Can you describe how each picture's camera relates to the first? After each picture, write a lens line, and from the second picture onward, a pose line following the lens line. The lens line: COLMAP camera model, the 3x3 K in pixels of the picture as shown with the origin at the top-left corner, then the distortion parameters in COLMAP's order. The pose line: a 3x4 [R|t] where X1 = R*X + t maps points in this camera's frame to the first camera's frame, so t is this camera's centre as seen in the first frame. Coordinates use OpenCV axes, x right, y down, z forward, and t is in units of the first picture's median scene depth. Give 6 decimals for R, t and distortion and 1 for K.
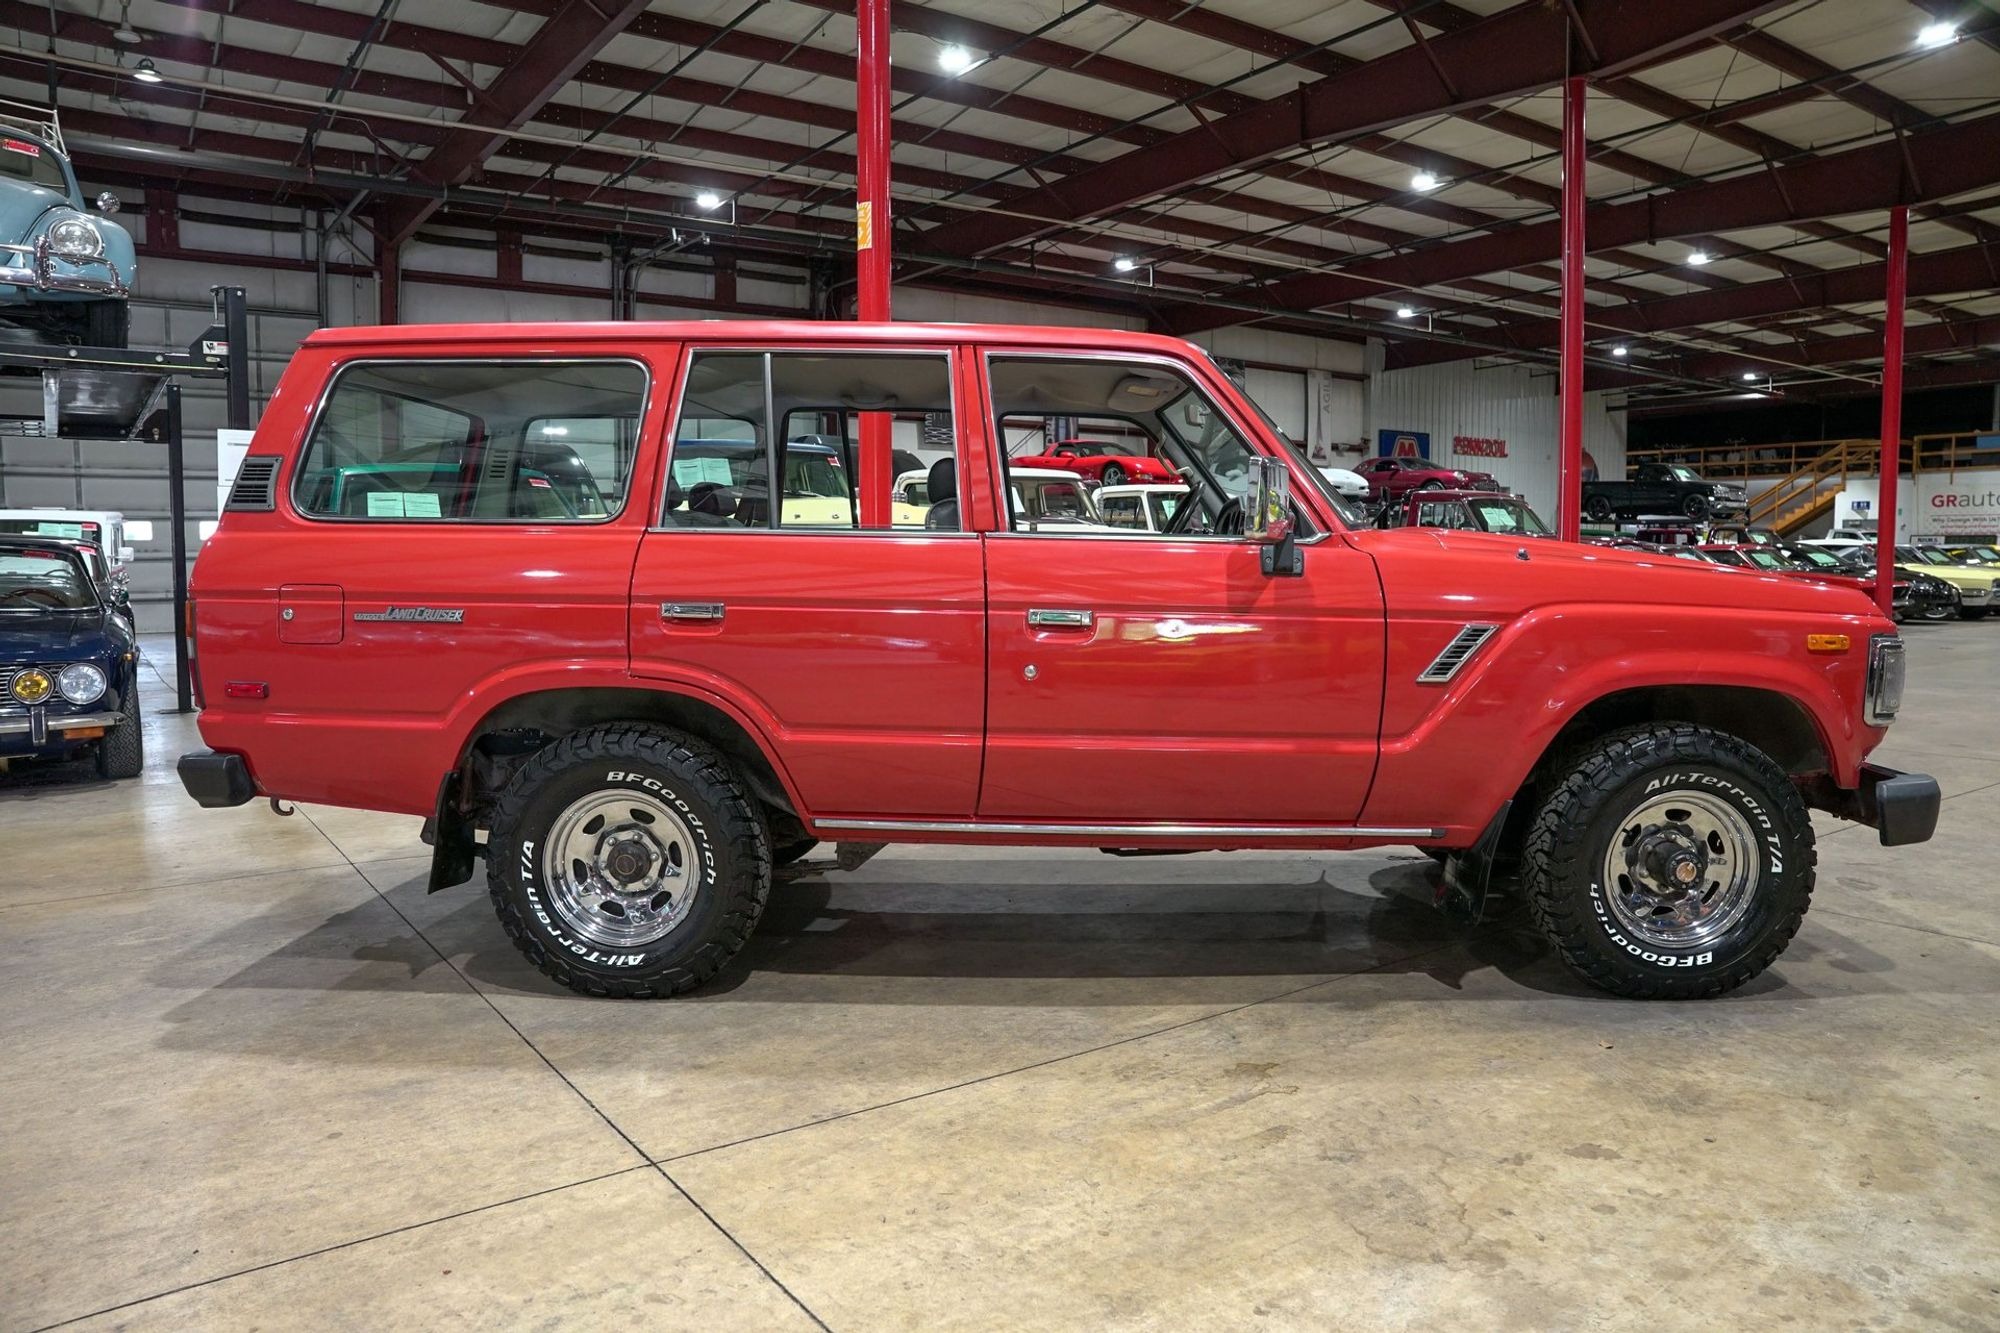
lens RADIAL K [[1367.6, 0, 1006.7], [0, 1367.6, 669.2], [0, 0, 1]] dist [-0.145752, 0.113453]
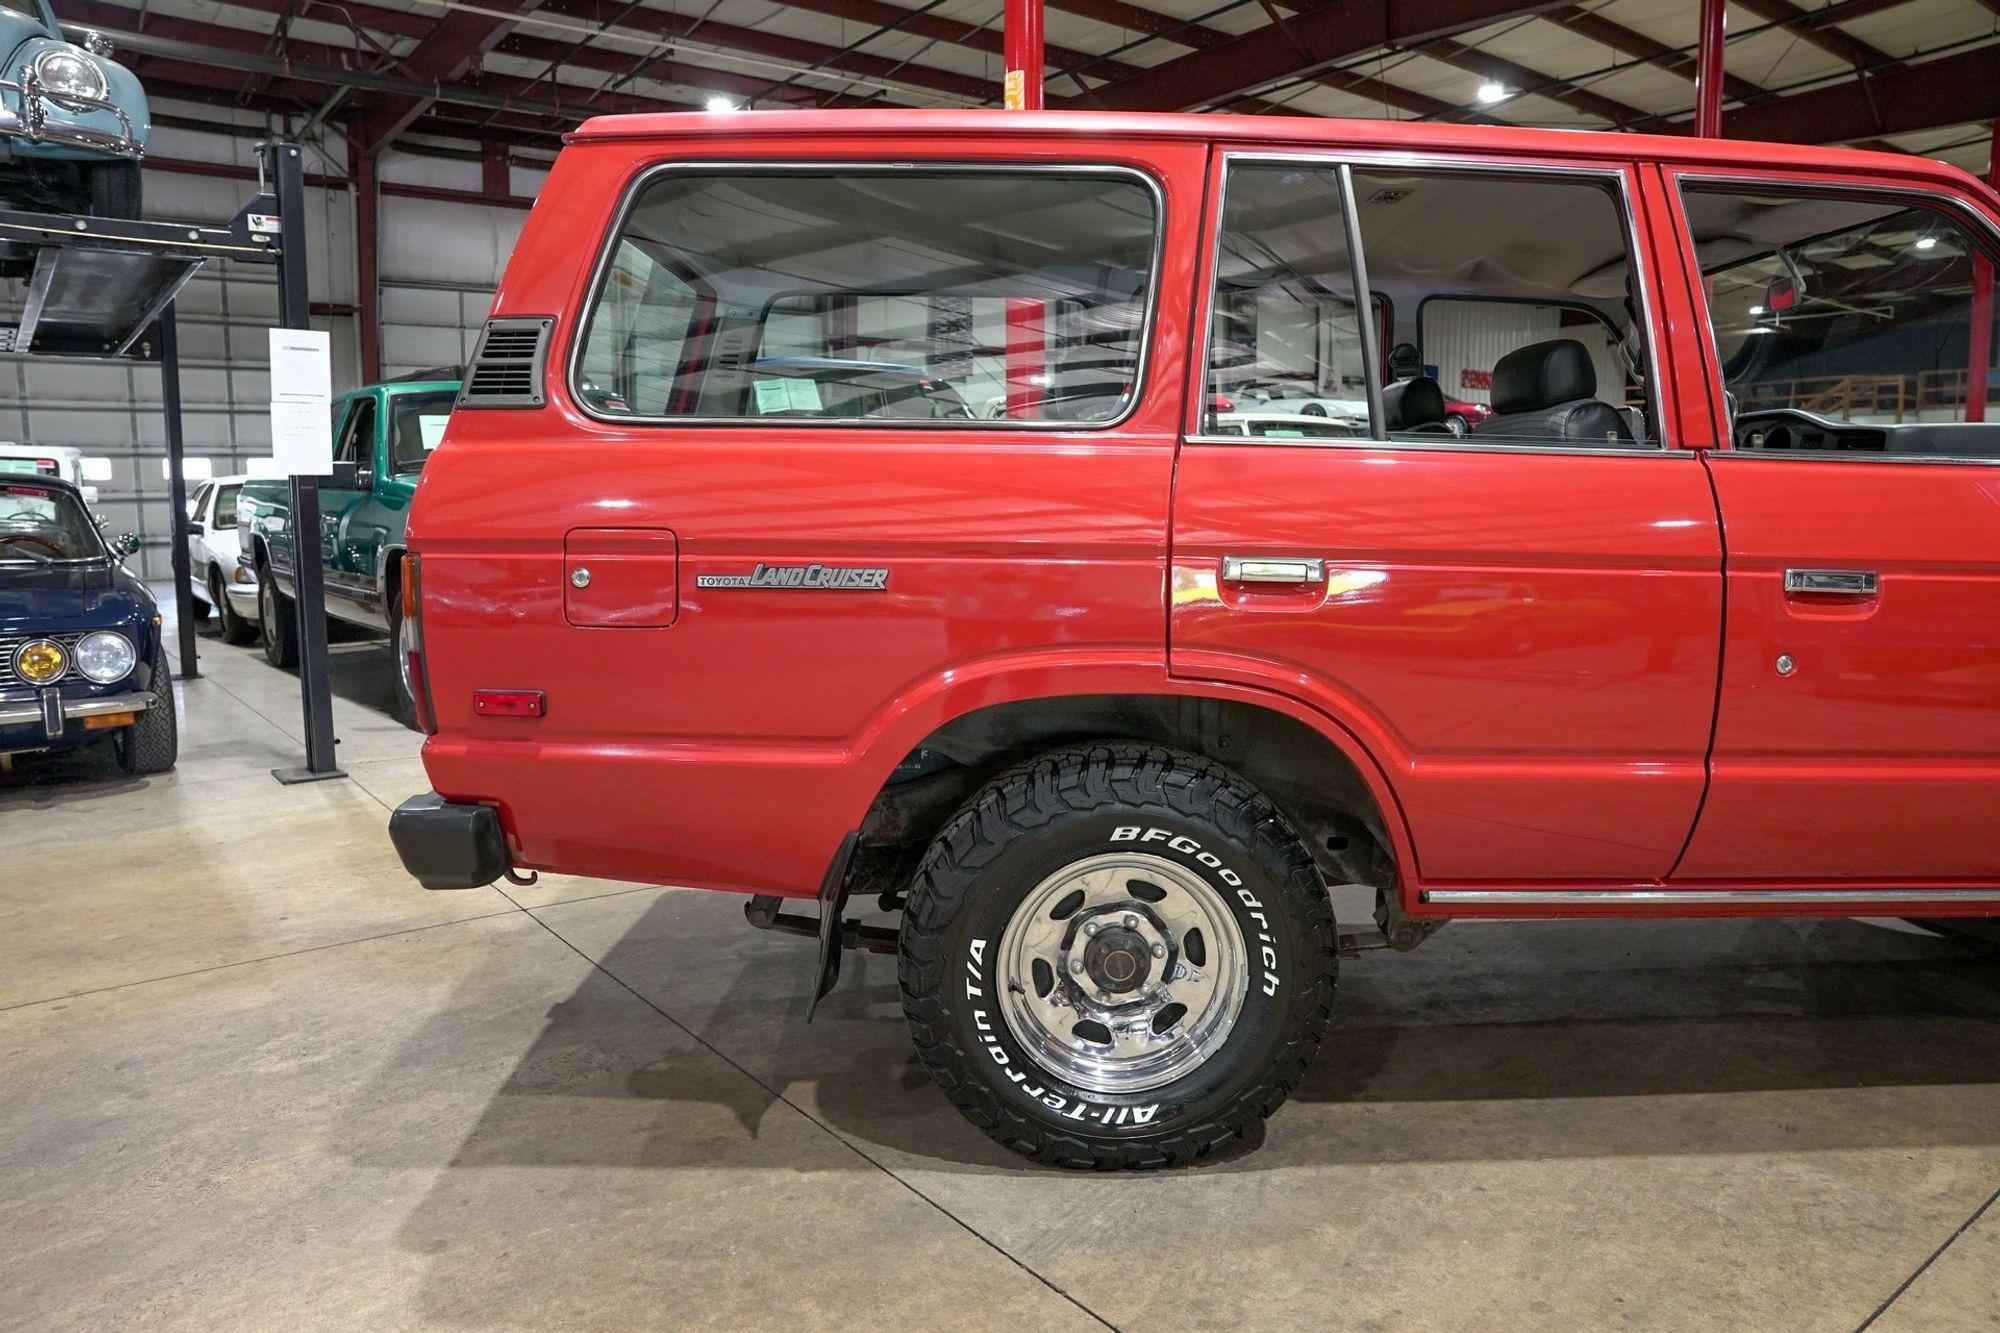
lens RADIAL K [[1367.6, 0, 1006.7], [0, 1367.6, 669.2], [0, 0, 1]] dist [-0.145752, 0.113453]
pose [[0.999325, -0.007271, 0.035996, -0.307573], [0.005635, 0.998957, 0.045321, -0.021965], [-0.036288, -0.045088, 0.998324, 0.312941]]
